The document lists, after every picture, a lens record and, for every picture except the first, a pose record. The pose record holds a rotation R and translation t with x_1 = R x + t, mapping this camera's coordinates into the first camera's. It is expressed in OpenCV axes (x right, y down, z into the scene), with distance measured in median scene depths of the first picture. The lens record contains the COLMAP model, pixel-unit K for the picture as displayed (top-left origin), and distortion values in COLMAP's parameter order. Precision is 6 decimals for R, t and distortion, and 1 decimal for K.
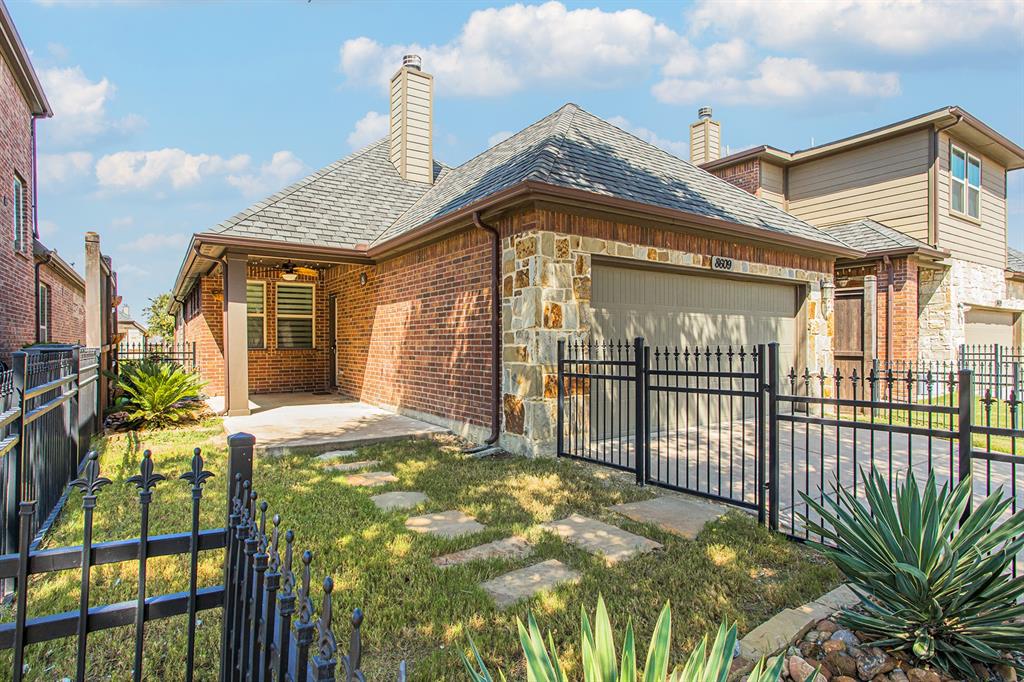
lens RADIAL K [[566.7, 0, 513.6], [0, 566.7, 343.8], [0, 0, 1]] dist [-0.005407, -0.000147]
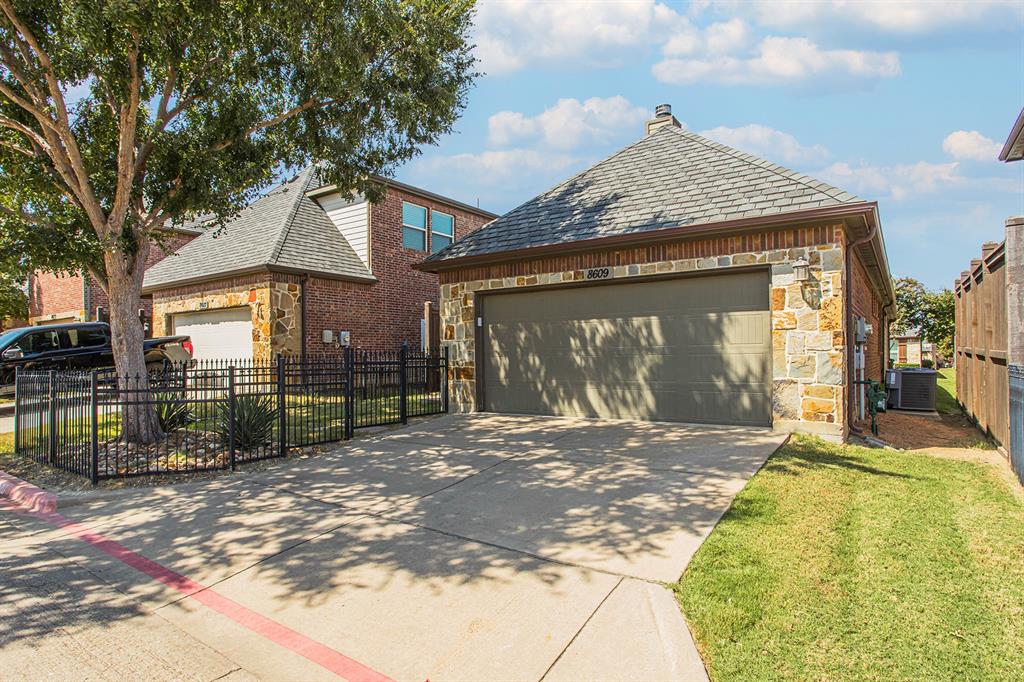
lens RADIAL K [[566.7, 0, 511.4], [0, 566.7, 345.7], [0, 0, 1]] dist [-0.005407, -0.000147]
pose [[0.377380, -0.020692, -0.925827, 1.528535], [0.024231, 0.999629, -0.012465, 0.015265], [0.925742, -0.017730, 0.377741, 0.458016]]
